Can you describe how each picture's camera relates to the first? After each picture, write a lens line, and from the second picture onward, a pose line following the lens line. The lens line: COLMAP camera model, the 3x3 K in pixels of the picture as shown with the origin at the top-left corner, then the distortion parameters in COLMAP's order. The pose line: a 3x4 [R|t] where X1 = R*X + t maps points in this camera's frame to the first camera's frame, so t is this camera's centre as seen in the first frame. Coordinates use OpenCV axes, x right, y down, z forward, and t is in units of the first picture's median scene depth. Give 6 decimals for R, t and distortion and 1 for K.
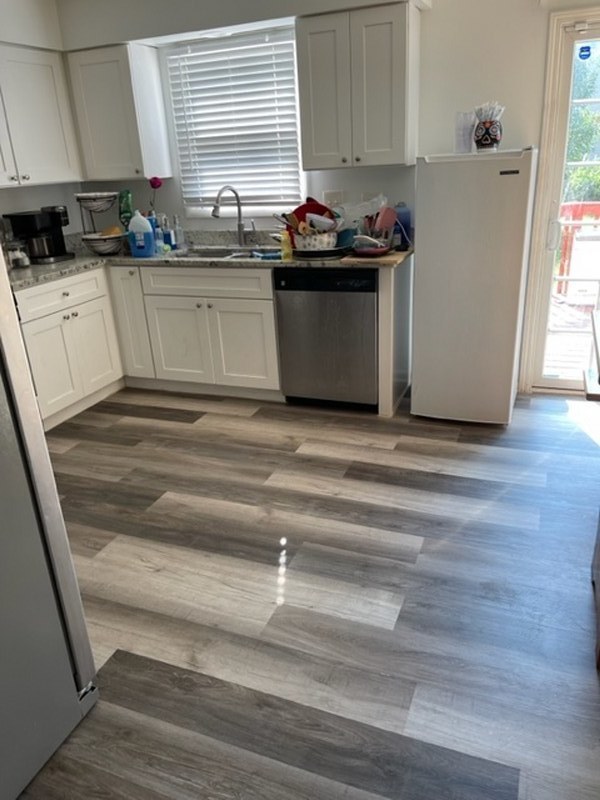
lens RADIAL K [[606.2, 0, 298.7], [0, 606.2, 394.5], [0, 0, 1]] dist [0.019208, -0.000013]
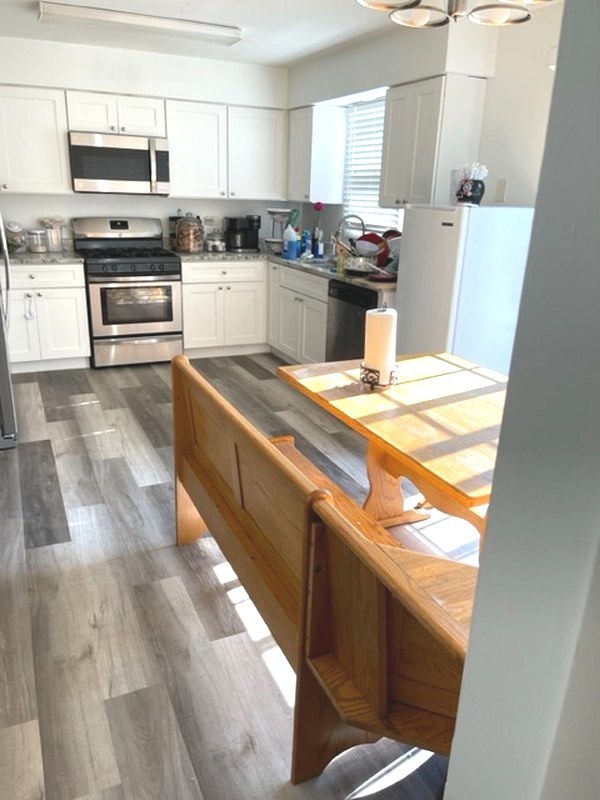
lens RADIAL K [[606.2, 0, 297.5], [0, 606.2, 403.4], [0, 0, 1]] dist [0.019208, -0.000013]
pose [[0.735944, 0.298890, -0.607495, 0.747035], [-0.315491, 0.945301, 0.082894, -0.043601], [0.599042, 0.130654, 0.789986, -0.016676]]
